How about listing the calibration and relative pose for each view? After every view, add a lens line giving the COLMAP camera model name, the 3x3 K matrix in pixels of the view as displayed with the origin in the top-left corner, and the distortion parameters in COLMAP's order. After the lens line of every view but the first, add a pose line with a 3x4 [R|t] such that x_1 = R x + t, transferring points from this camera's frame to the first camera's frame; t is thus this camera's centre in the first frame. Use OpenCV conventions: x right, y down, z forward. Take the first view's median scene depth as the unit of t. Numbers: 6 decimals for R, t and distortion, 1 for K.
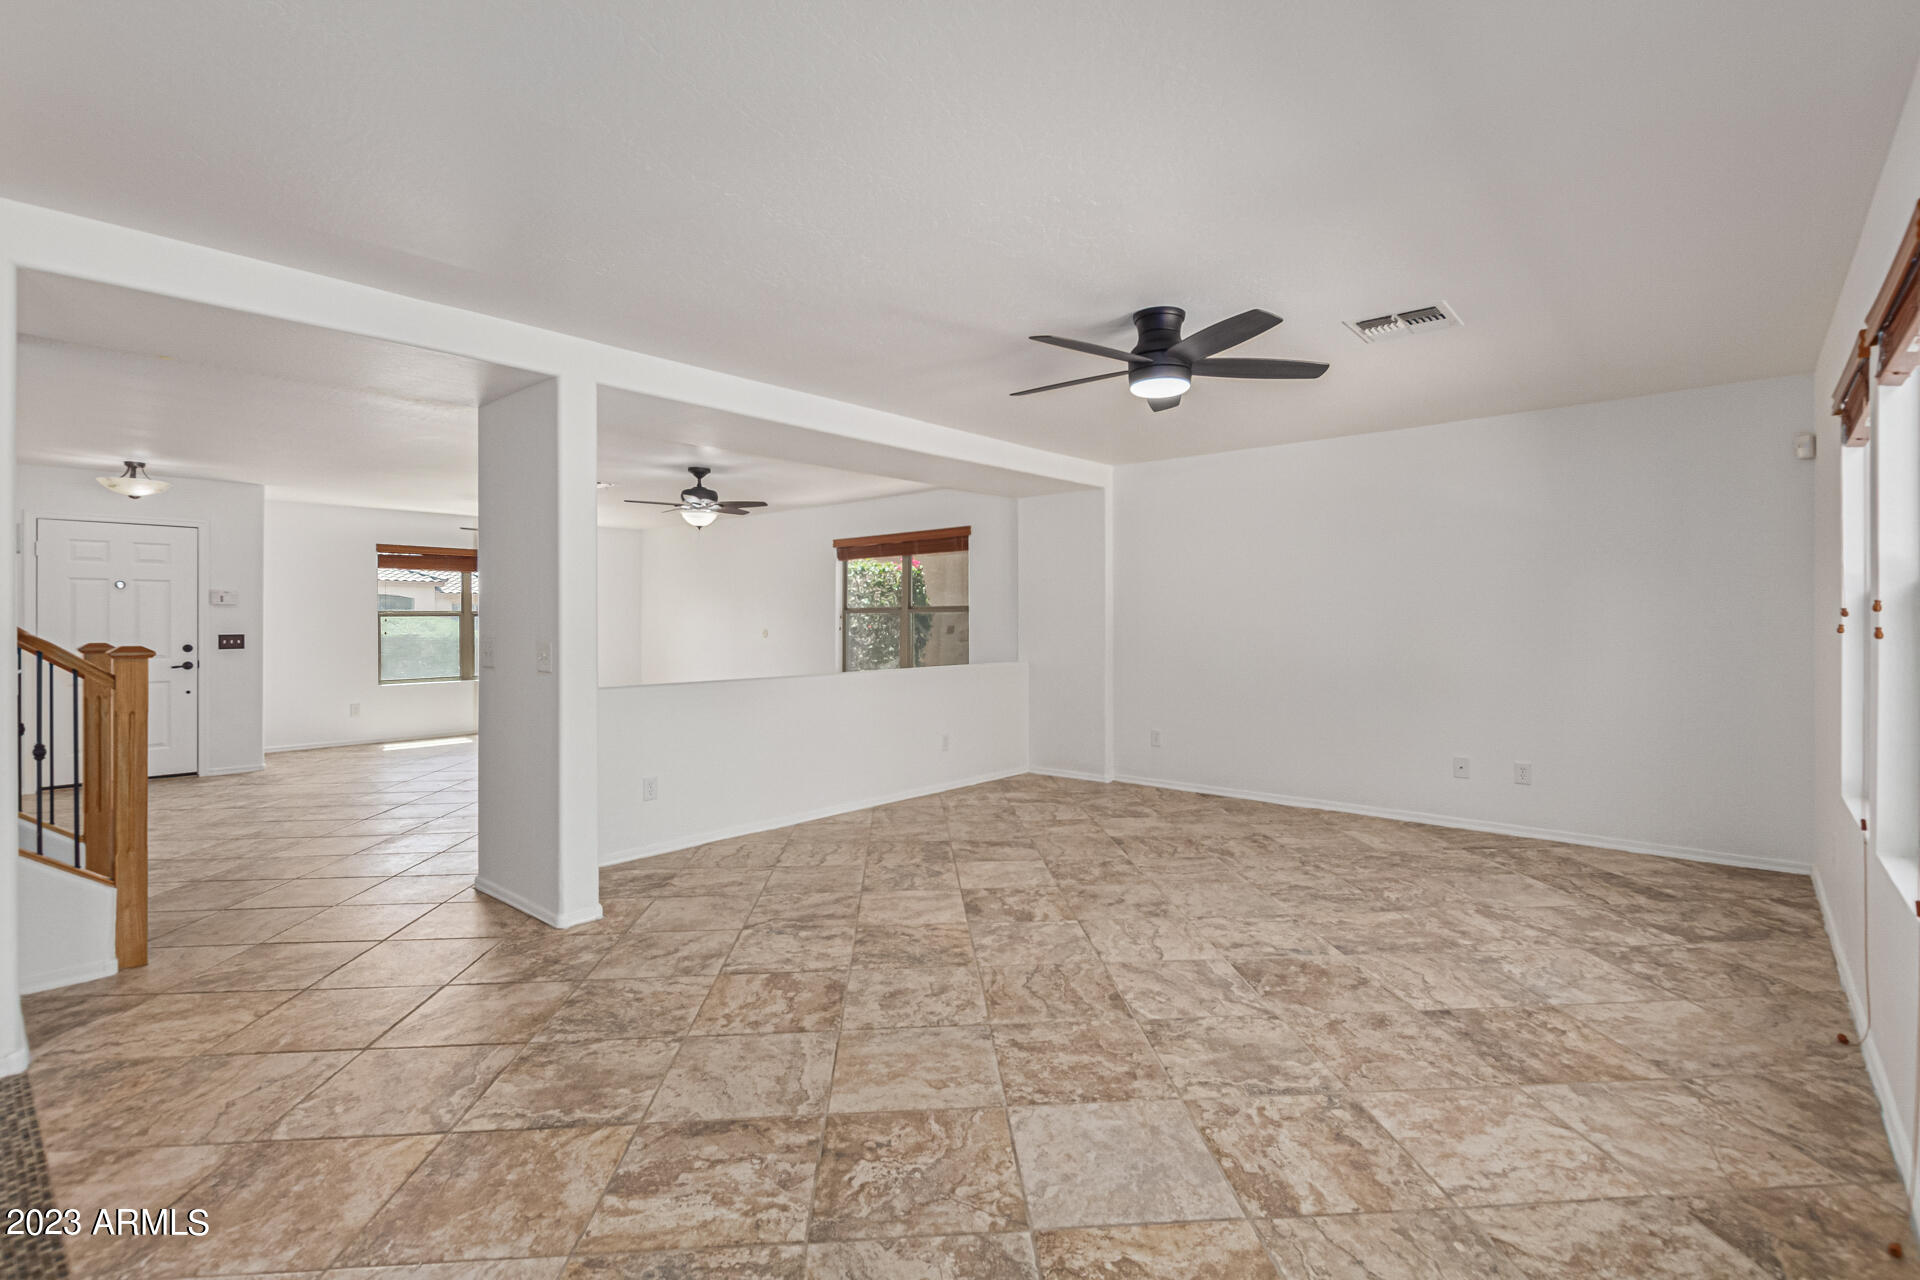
lens RADIAL K [[883.0, 0, 961.1], [0, 883.0, 635.1], [0, 0, 1]] dist [-0.004838, -0.000172]
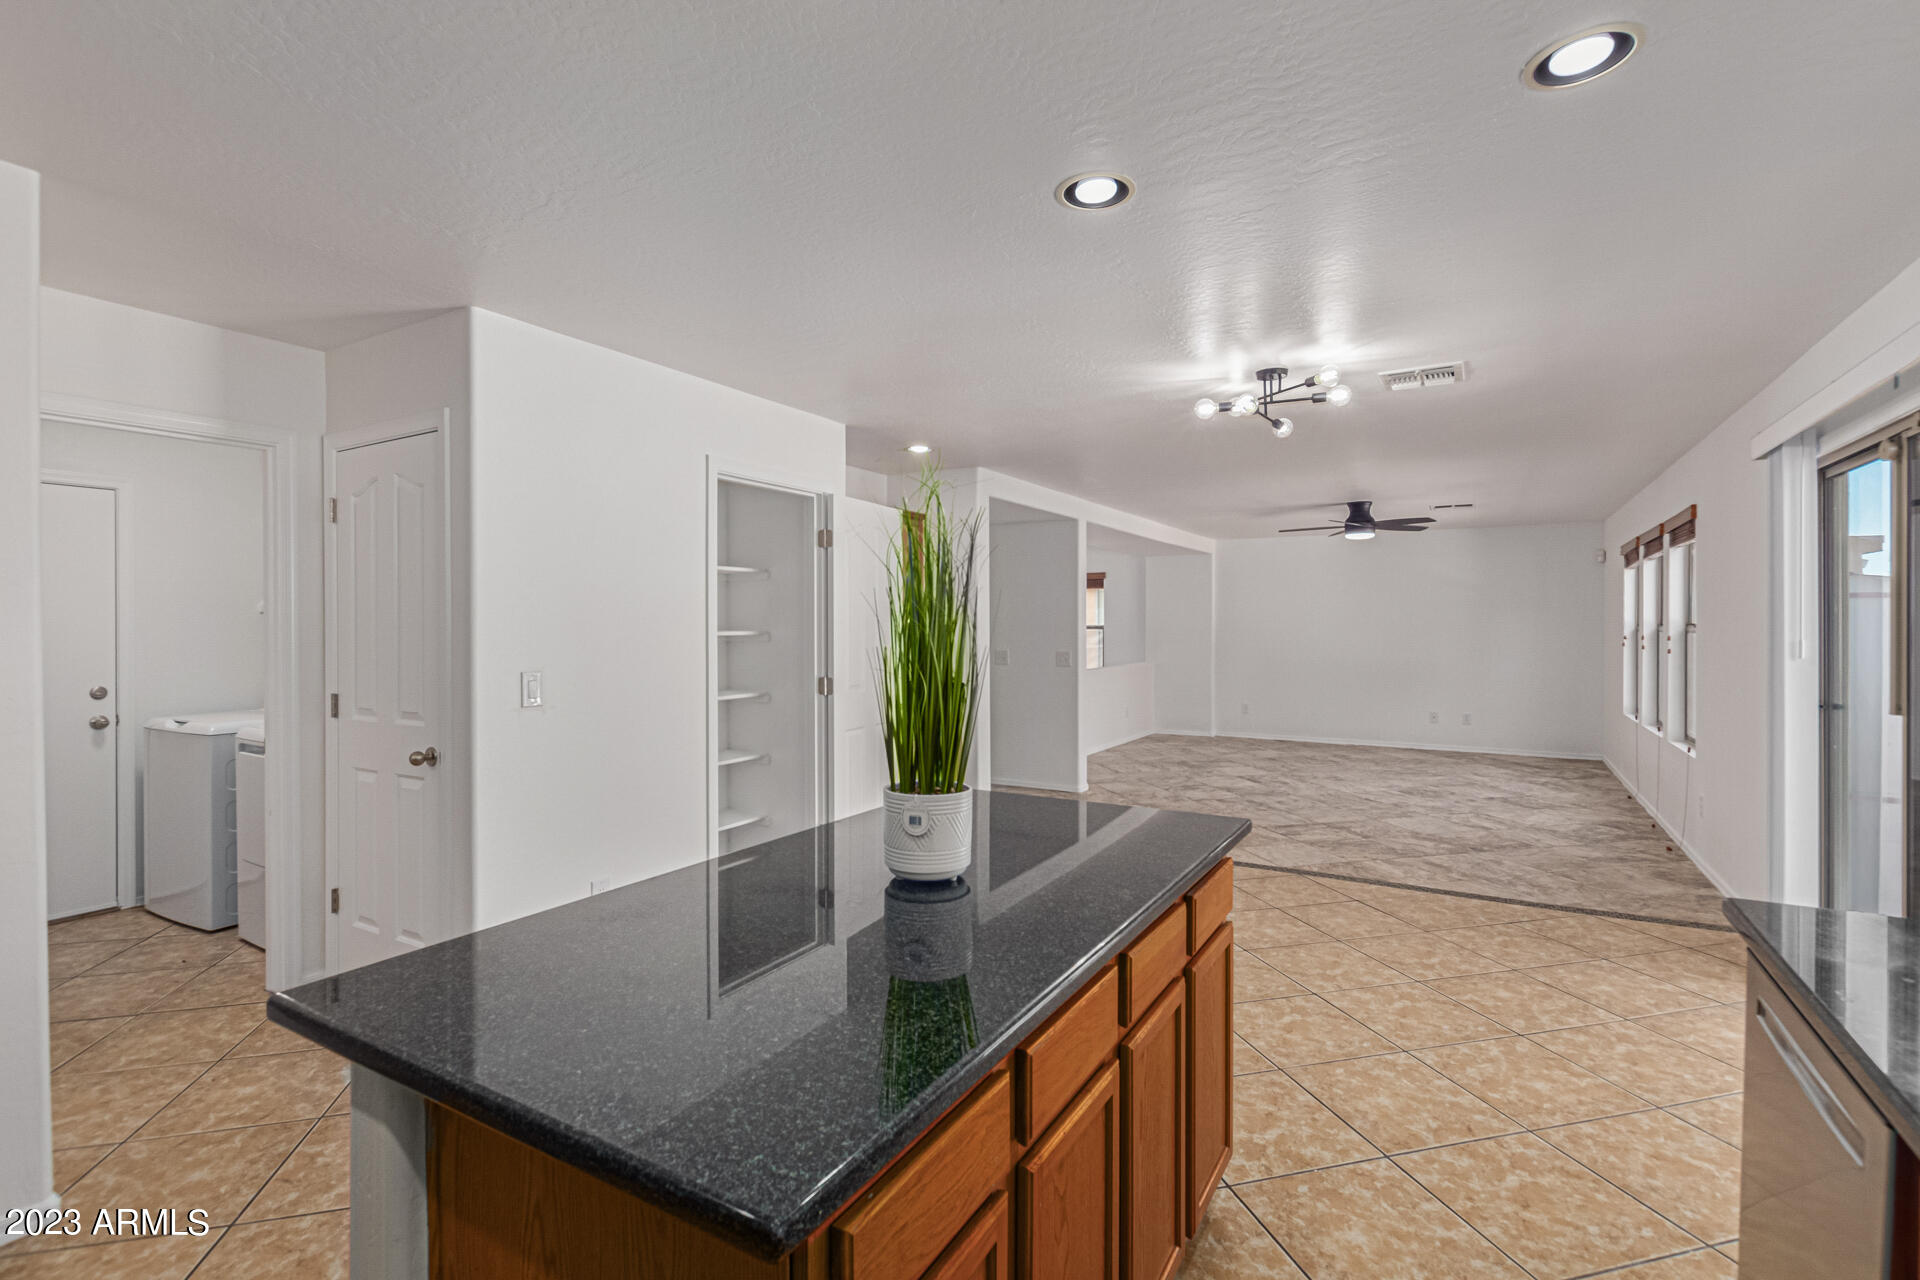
lens RADIAL K [[883.0, 0, 950.4], [0, 883.0, 636.8], [0, 0, 1]] dist [-0.004838, -0.000172]
pose [[0.984762, 0.000164, 0.173905, -0.782008], [0.000434, 0.999994, -0.003398, -0.012743], [-0.173905, 0.003422, 0.984756, -0.670034]]
